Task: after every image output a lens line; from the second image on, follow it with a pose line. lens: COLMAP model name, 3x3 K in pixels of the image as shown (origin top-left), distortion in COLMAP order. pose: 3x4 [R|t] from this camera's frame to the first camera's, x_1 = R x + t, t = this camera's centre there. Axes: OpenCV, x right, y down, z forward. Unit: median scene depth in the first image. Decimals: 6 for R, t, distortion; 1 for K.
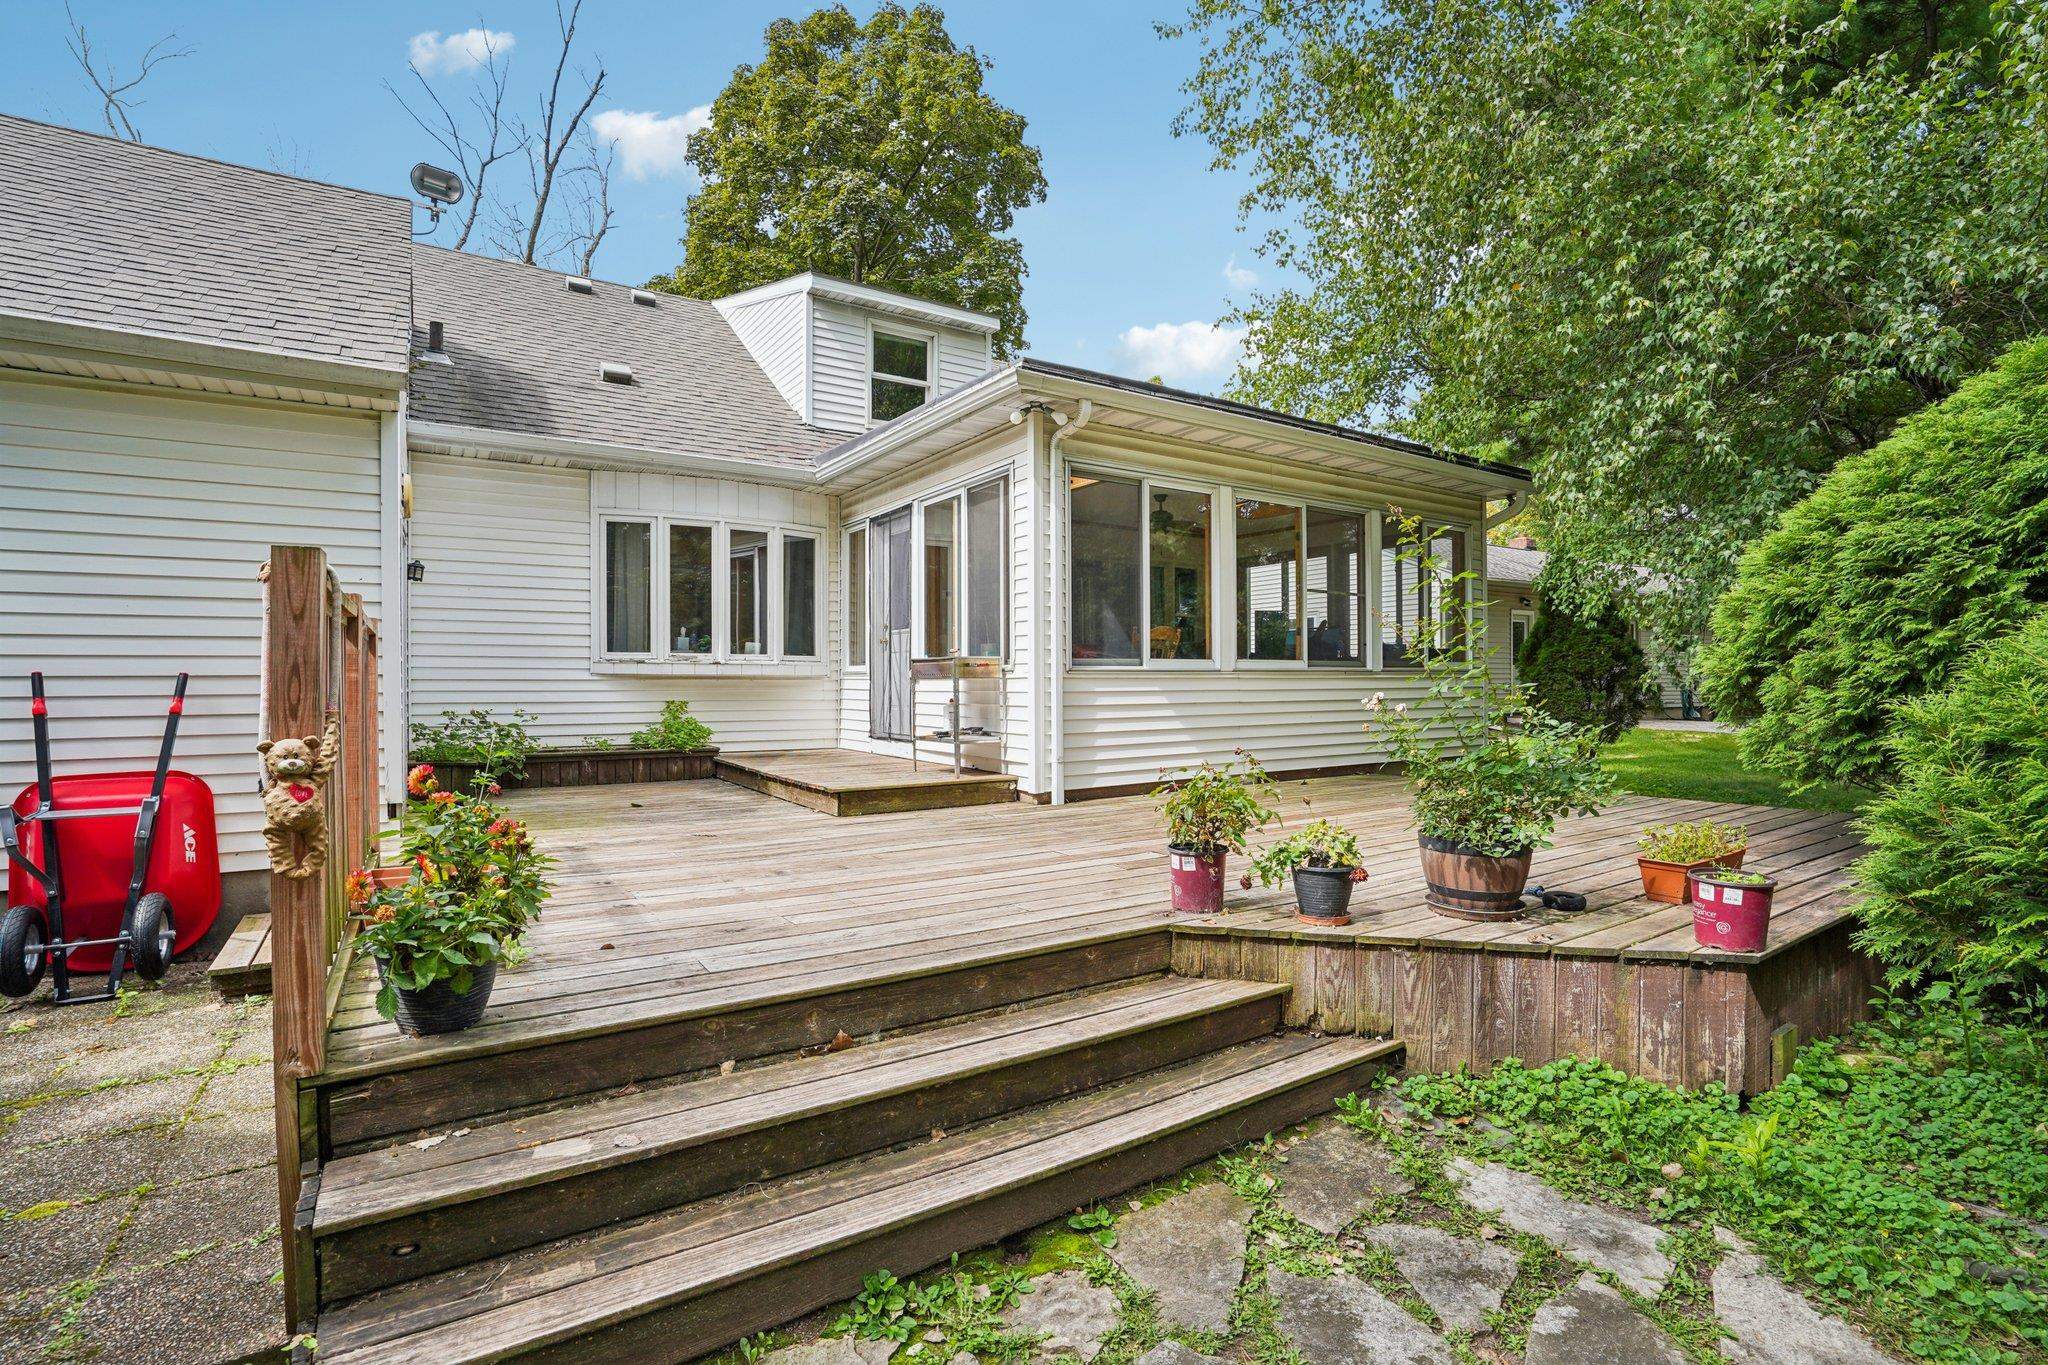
lens RADIAL K [[945.3, 0, 1027.0], [0, 945.3, 691.2], [0, 0, 1]] dist [-0.081220, 0.042385]
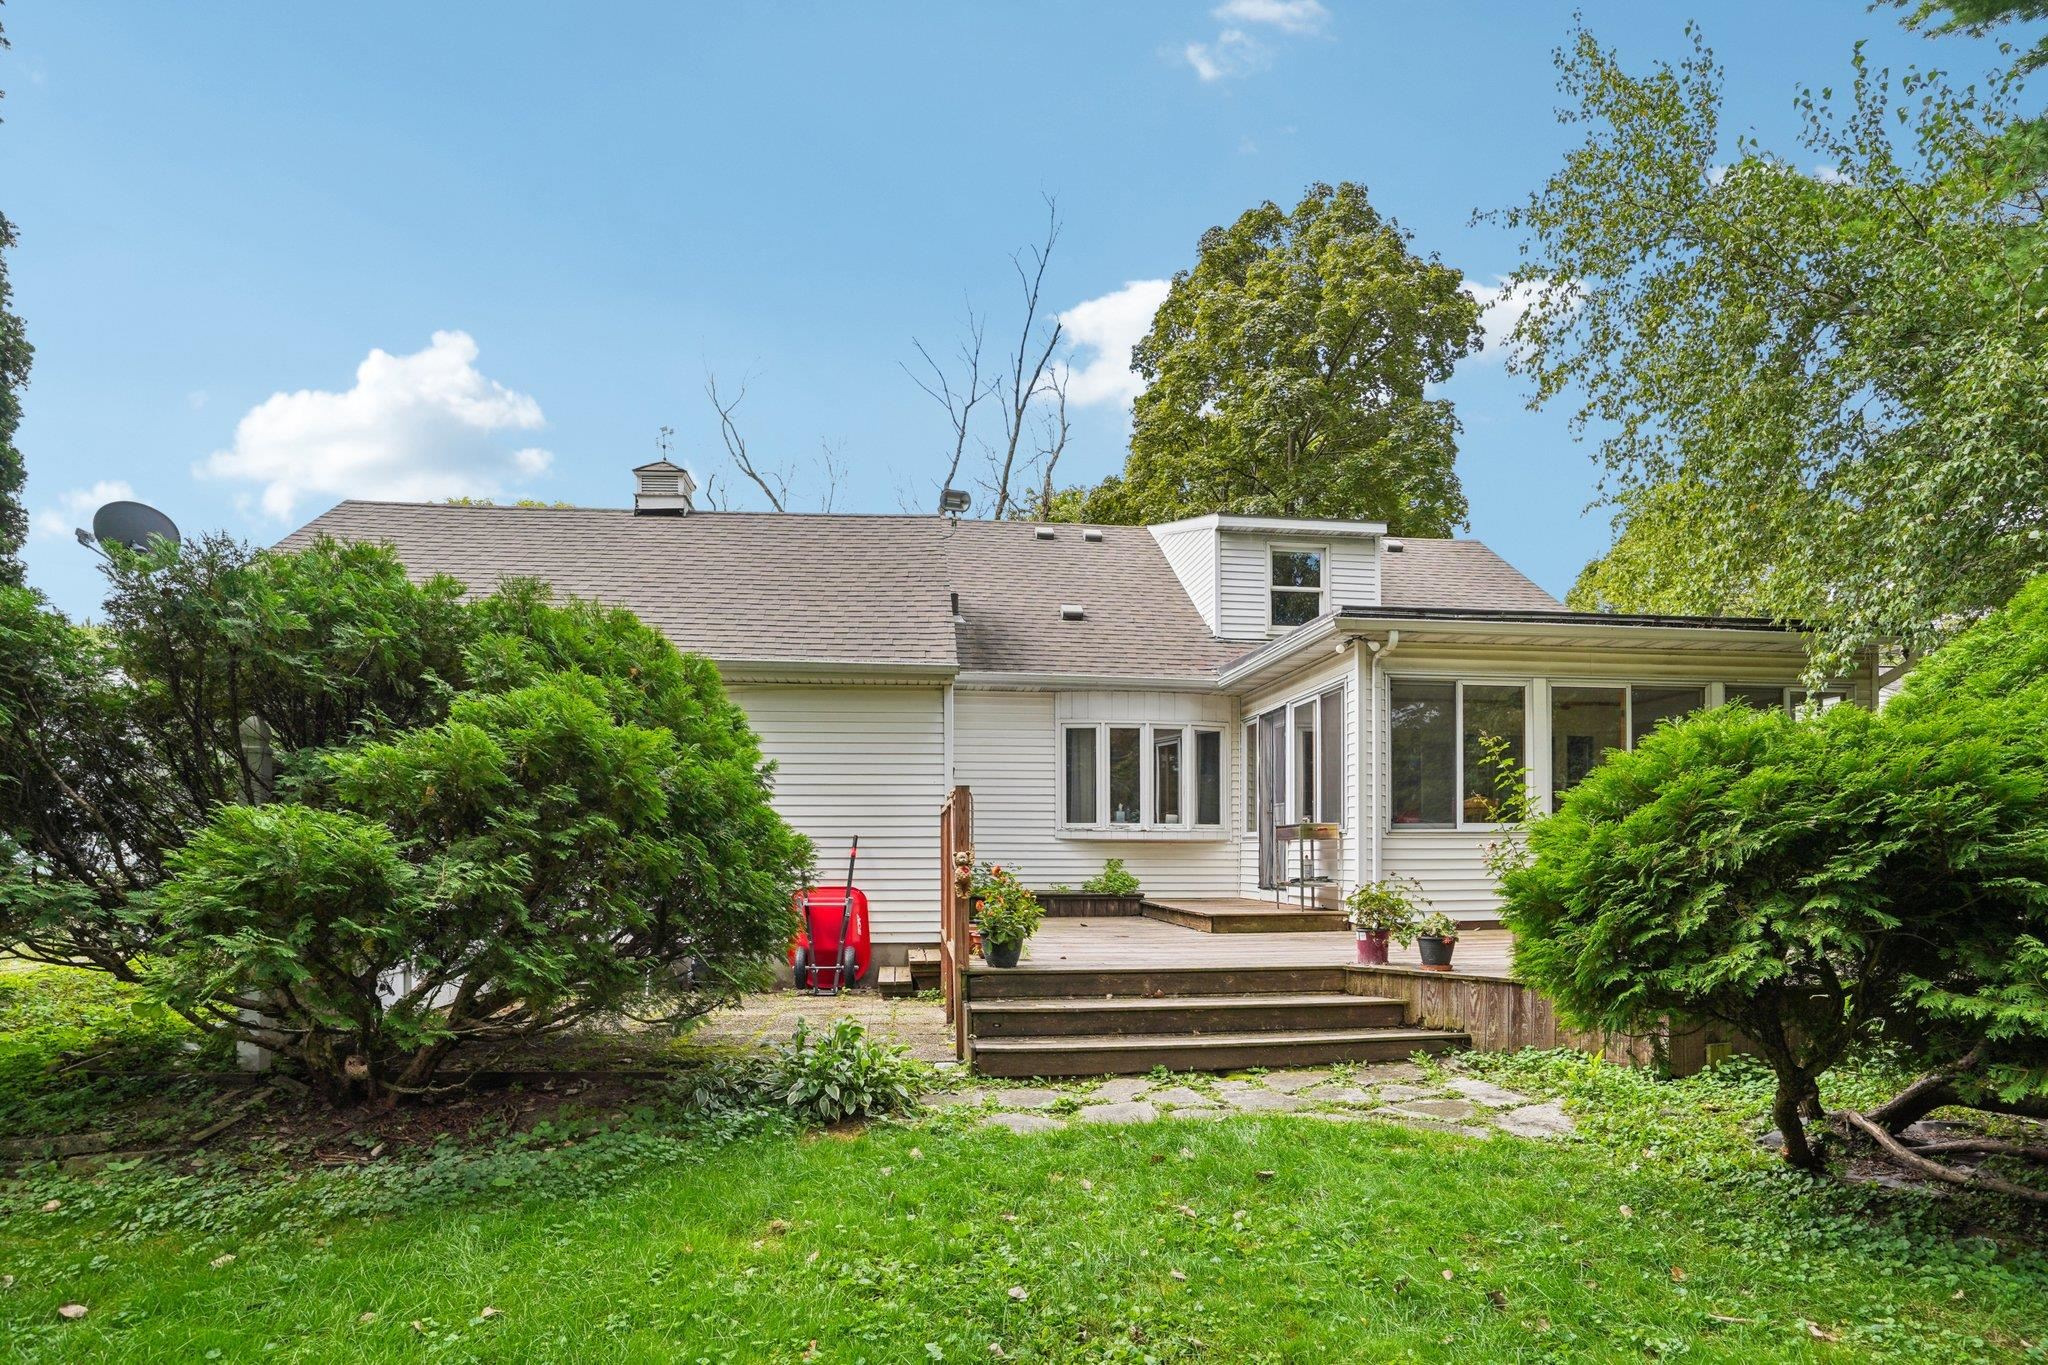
lens RADIAL K [[1061.7, 0, 1055.3], [0, 1061.7, 863.0], [0, 0, 1]] dist [-0.037416, 0.000254]
pose [[0.906252, 0.002543, -0.422731, 0.194095], [-0.003963, 0.999989, -0.002481, 0.020575], [0.422720, 0.003923, 0.906252, -0.421308]]
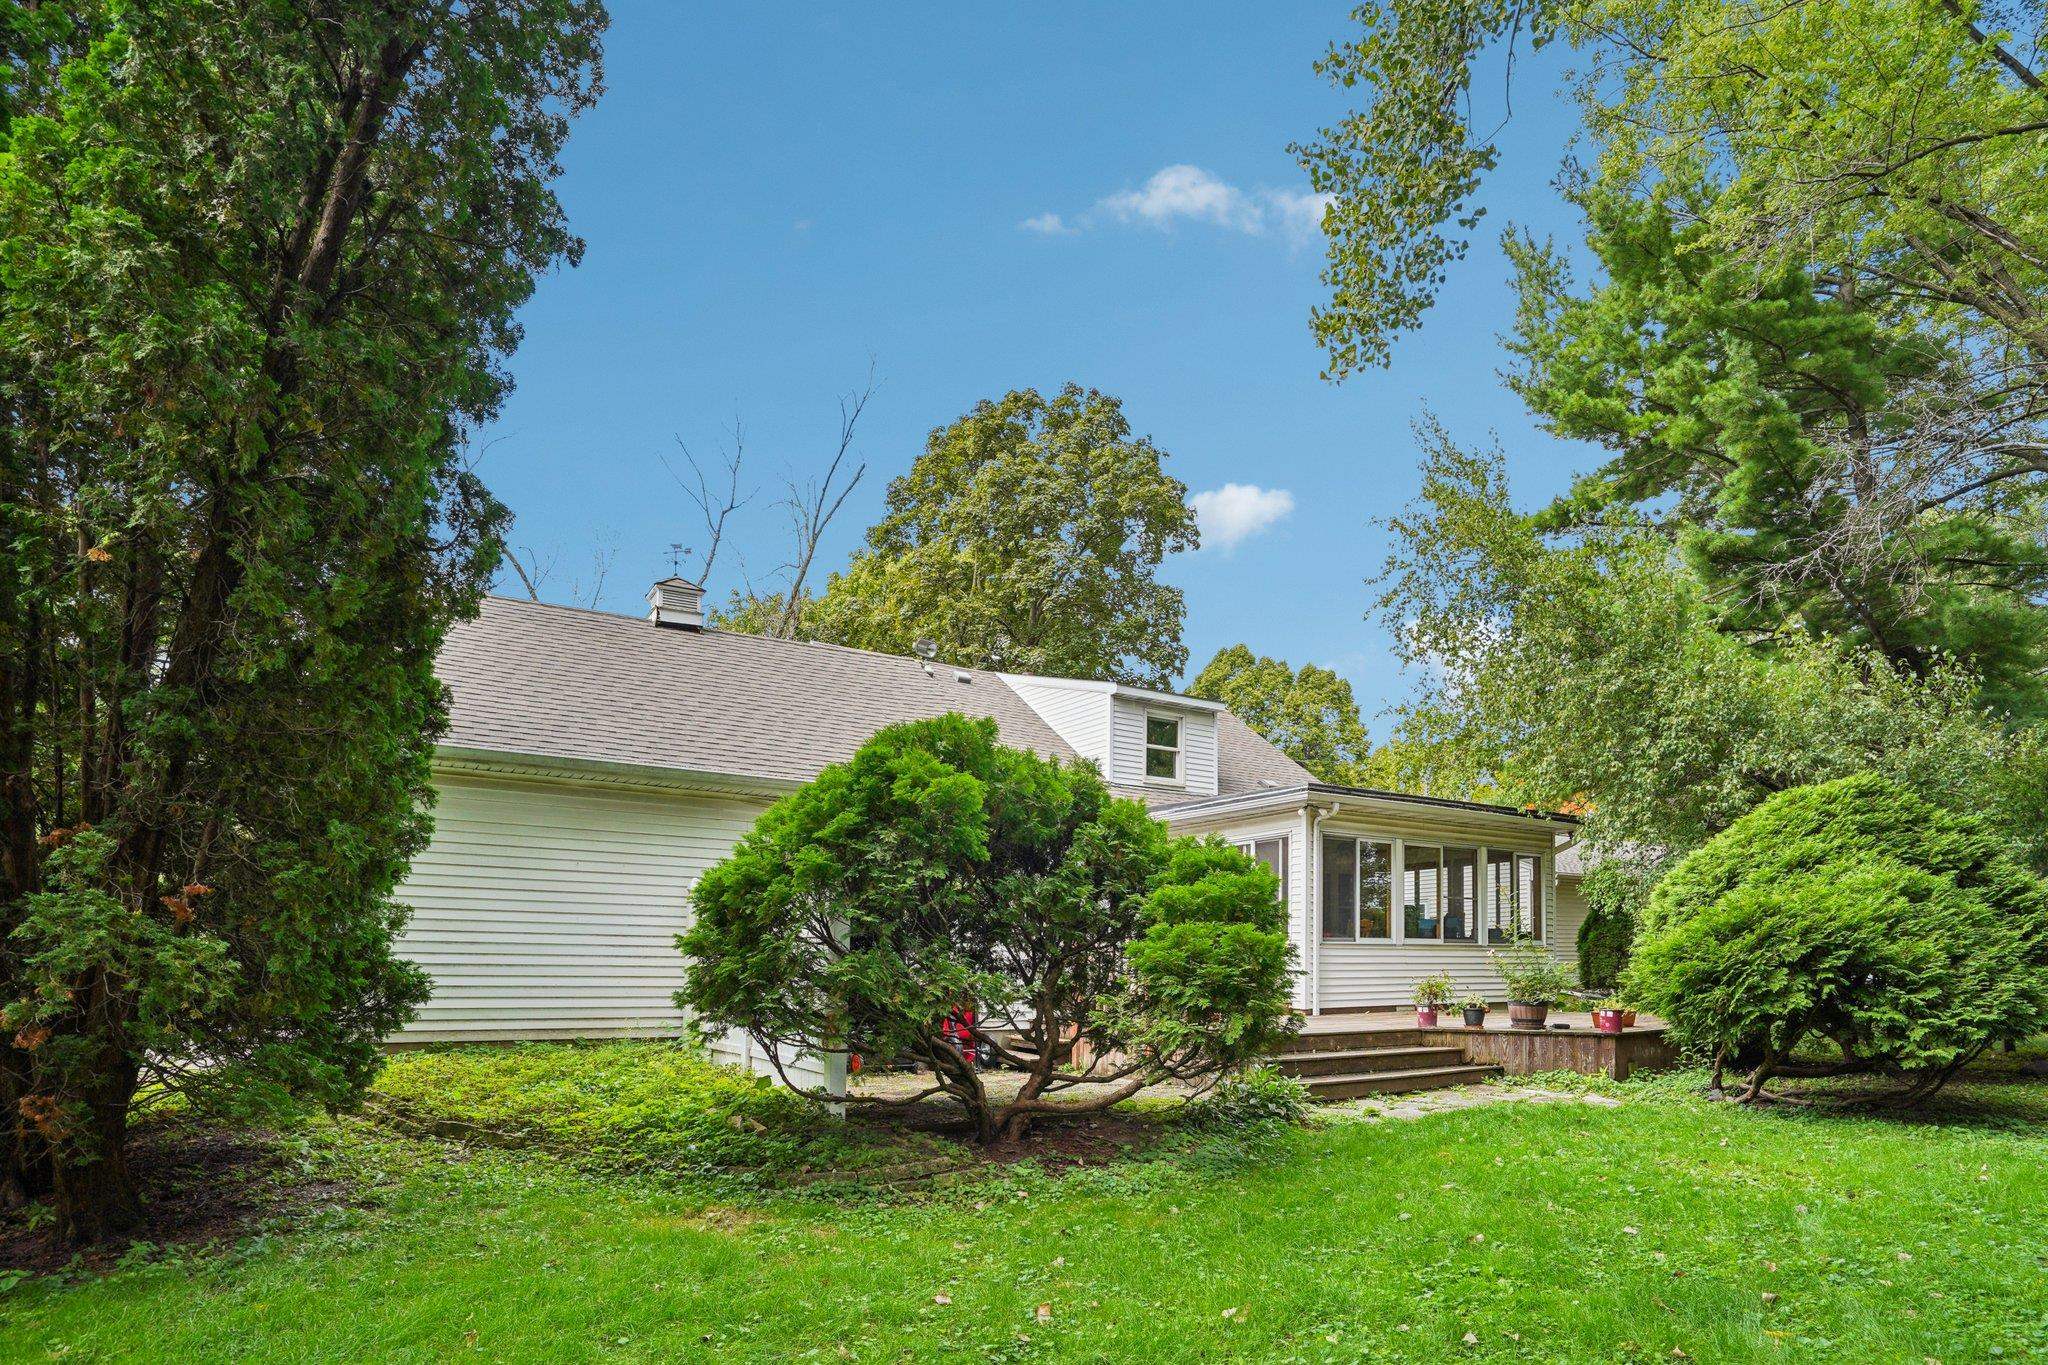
lens RADIAL K [[1077.0, 0, 1087.7], [0, 1077.0, 945.8], [0, 0, 1]] dist [-0.040156, 0.000014]
pose [[0.999881, 0.003616, 0.014969, -0.349758], [-0.003196, 0.999604, -0.027956, 0.034036], [-0.015065, 0.027905, 0.999497, -0.864494]]
